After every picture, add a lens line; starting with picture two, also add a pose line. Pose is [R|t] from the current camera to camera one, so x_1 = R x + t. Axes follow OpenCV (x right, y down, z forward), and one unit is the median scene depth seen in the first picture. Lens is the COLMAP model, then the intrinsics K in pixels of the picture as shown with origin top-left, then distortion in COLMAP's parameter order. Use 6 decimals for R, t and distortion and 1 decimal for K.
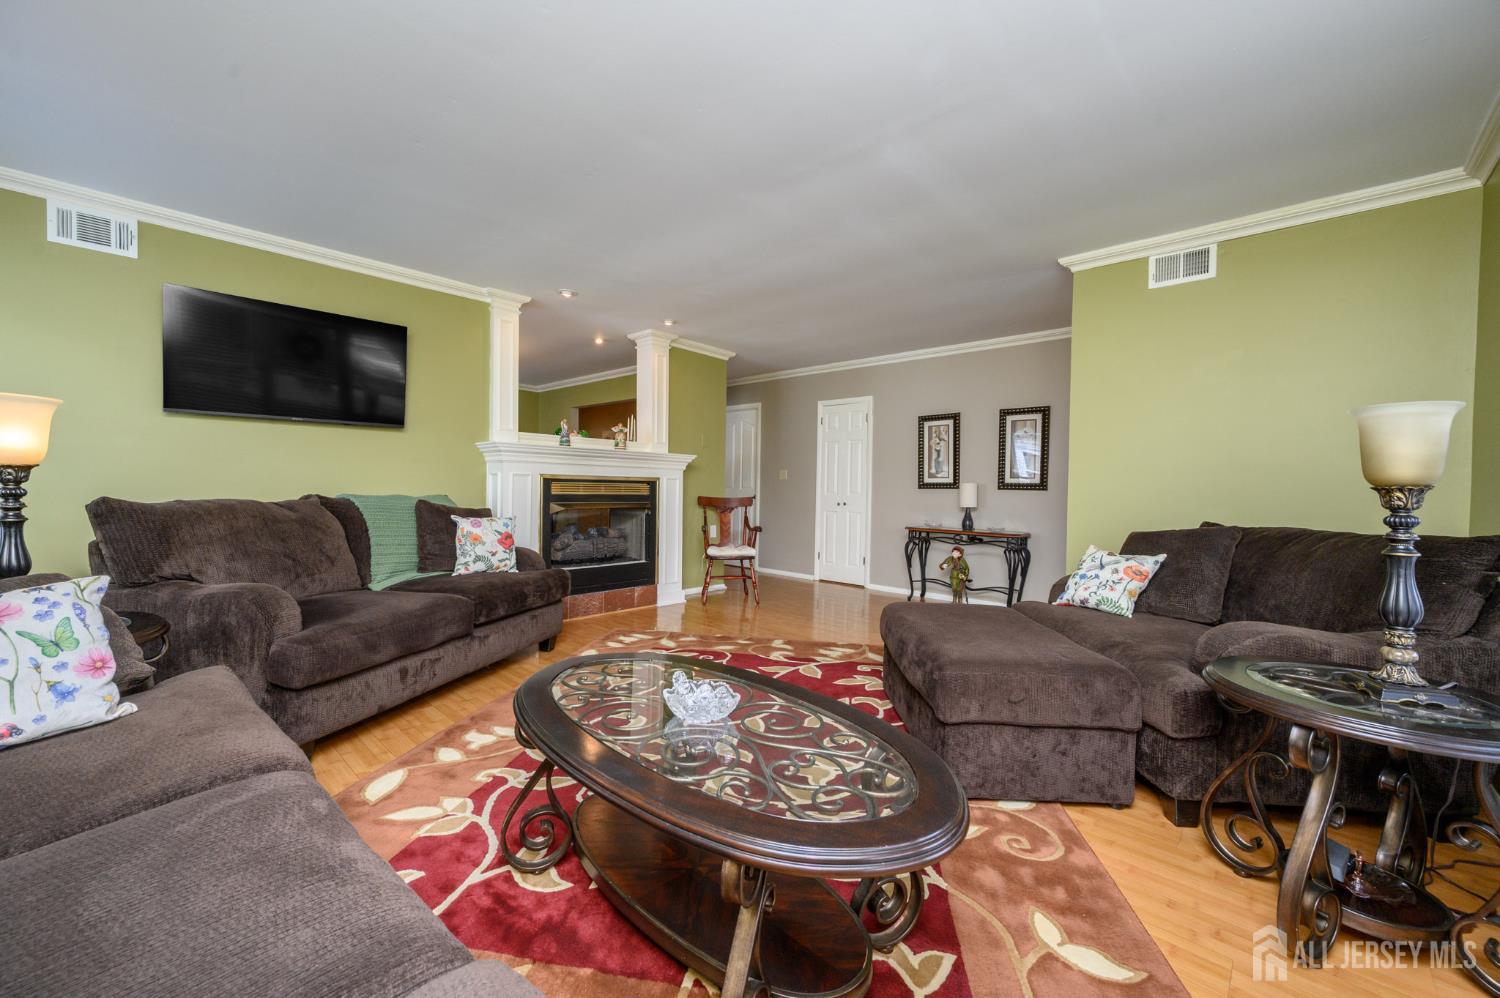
lens RADIAL K [[607.2, 0, 750.0], [0, 607.2, 499.0], [0, 0, 1]] dist [0.000617, -0.000228]
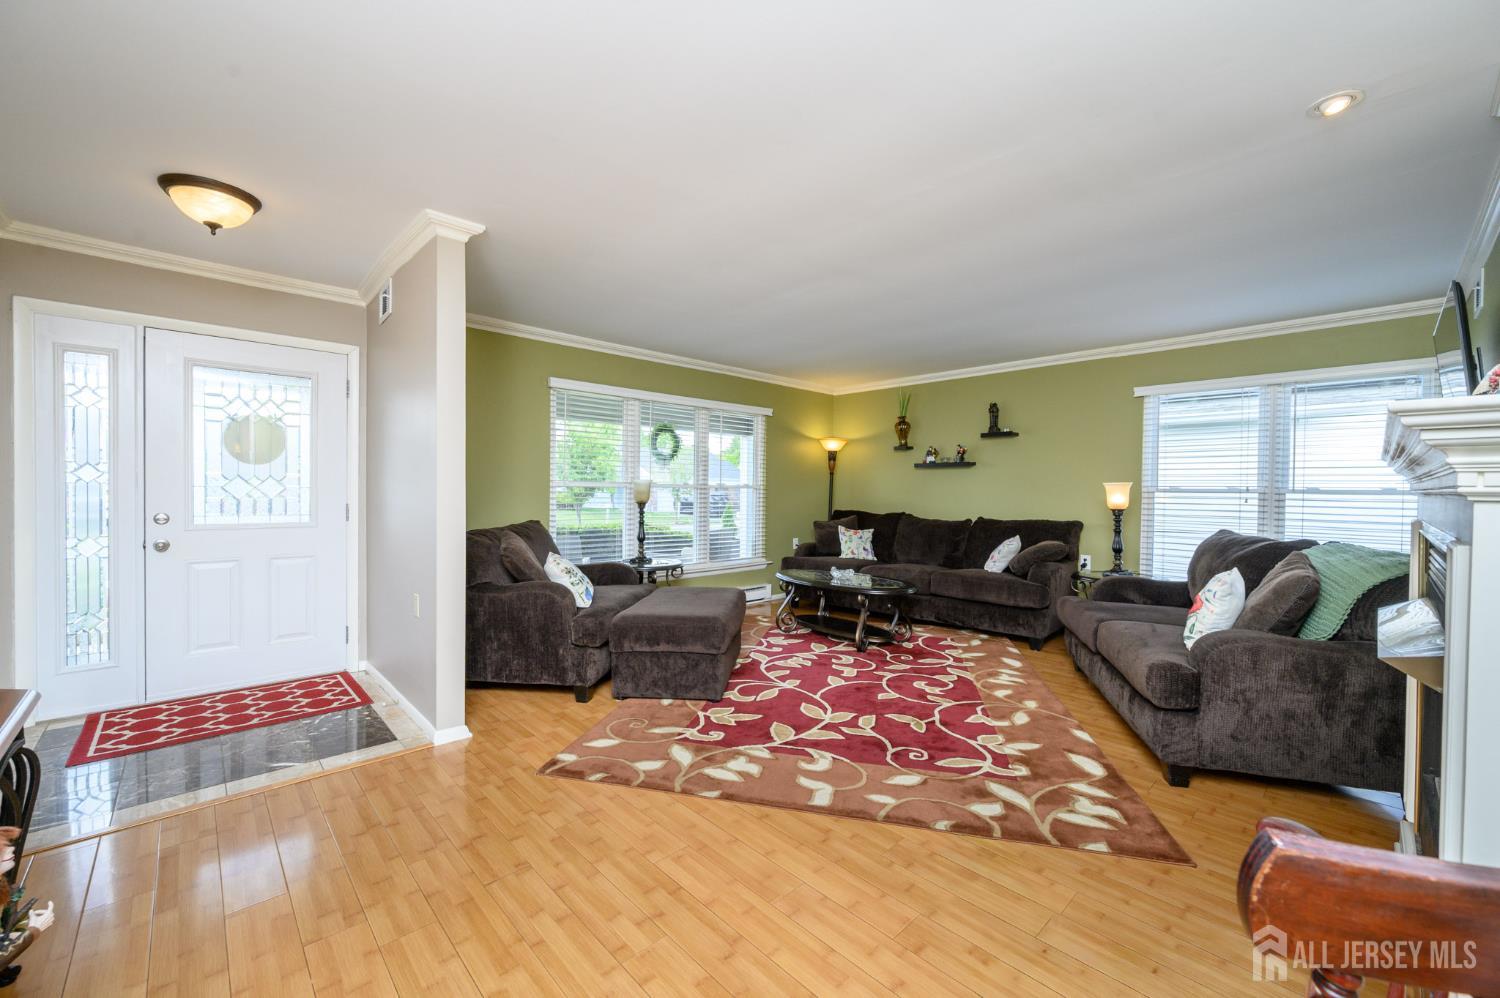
lens RADIAL K [[607.2, 0, 750.0], [0, 607.2, 499.0], [0, 0, 1]] dist [0.000617, -0.000228]
pose [[-0.997908, -0.027117, 0.058696, 0.091691], [-0.024791, 0.998892, 0.039998, -0.072290], [-0.059716, 0.038459, -0.997474, 1.647952]]
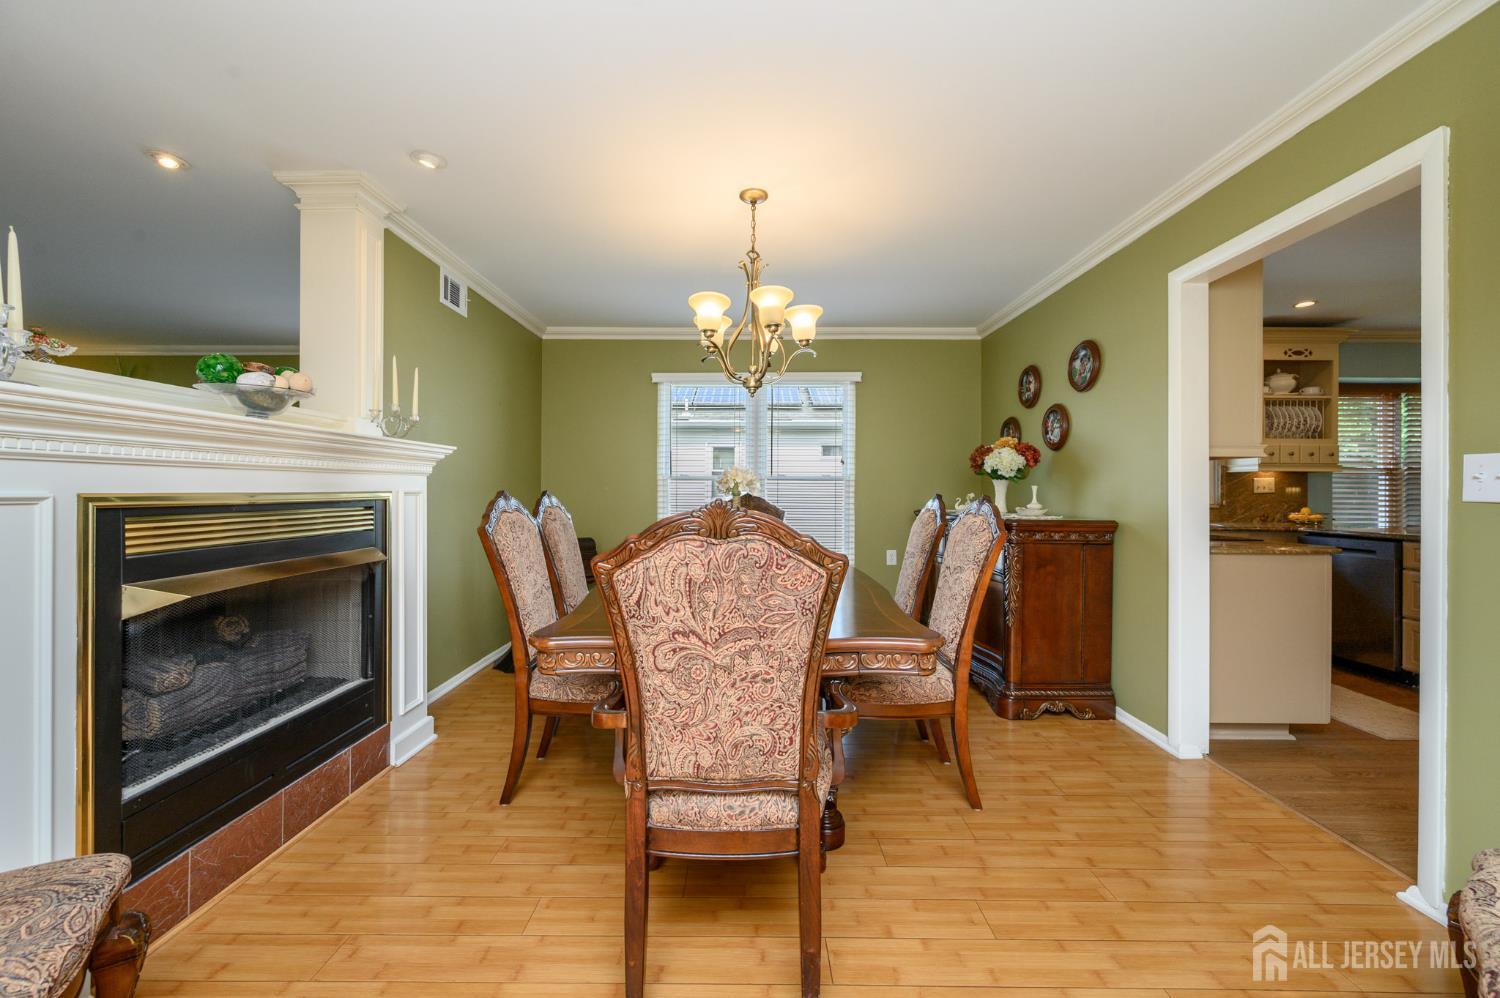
lens RADIAL K [[594.7, 0, 750.1], [0, 594.7, 488.2], [0, 0, 1]] dist [0.000400, -0.000013]
pose [[0.740879, -0.015779, 0.671453, -0.339339], [0.024238, 0.999701, -0.003252, -0.040304], [-0.671201, 0.018684, 0.741040, 0.644307]]
